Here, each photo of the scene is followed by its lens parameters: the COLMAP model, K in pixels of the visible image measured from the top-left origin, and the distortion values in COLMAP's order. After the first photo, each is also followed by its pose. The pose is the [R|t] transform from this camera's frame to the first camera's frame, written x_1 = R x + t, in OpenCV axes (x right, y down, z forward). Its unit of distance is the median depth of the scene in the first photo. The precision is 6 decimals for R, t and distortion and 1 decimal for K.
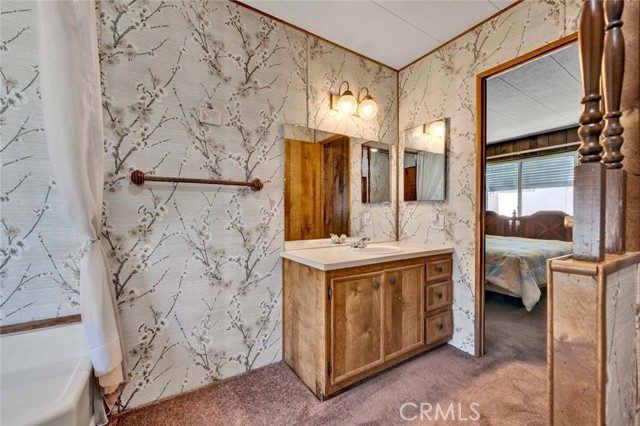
lens RADIAL K [[268.1, 0, 322.9], [0, 268.1, 220.7], [0, 0, 1]] dist [0.000279, 0.000420]
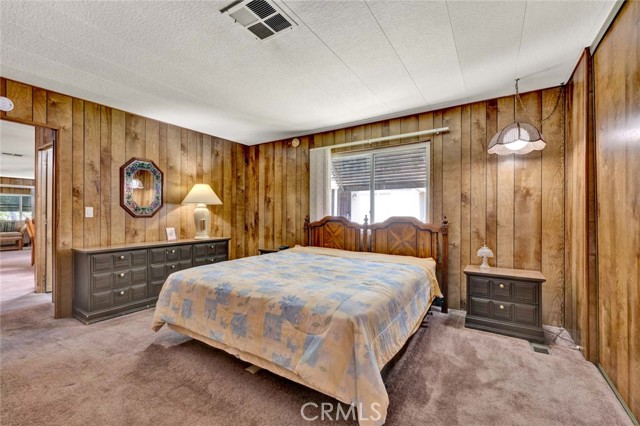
lens RADIAL K [[280.3, 0, 320.0], [0, 280.3, 213.0], [0, 0, 1]] dist [-0.004825, -0.000494]
pose [[0.916233, 0.008424, 0.400556, 0.287145], [0.002343, 0.999649, -0.026382, -0.026608], [-0.400638, 0.025110, 0.915892, 0.336869]]
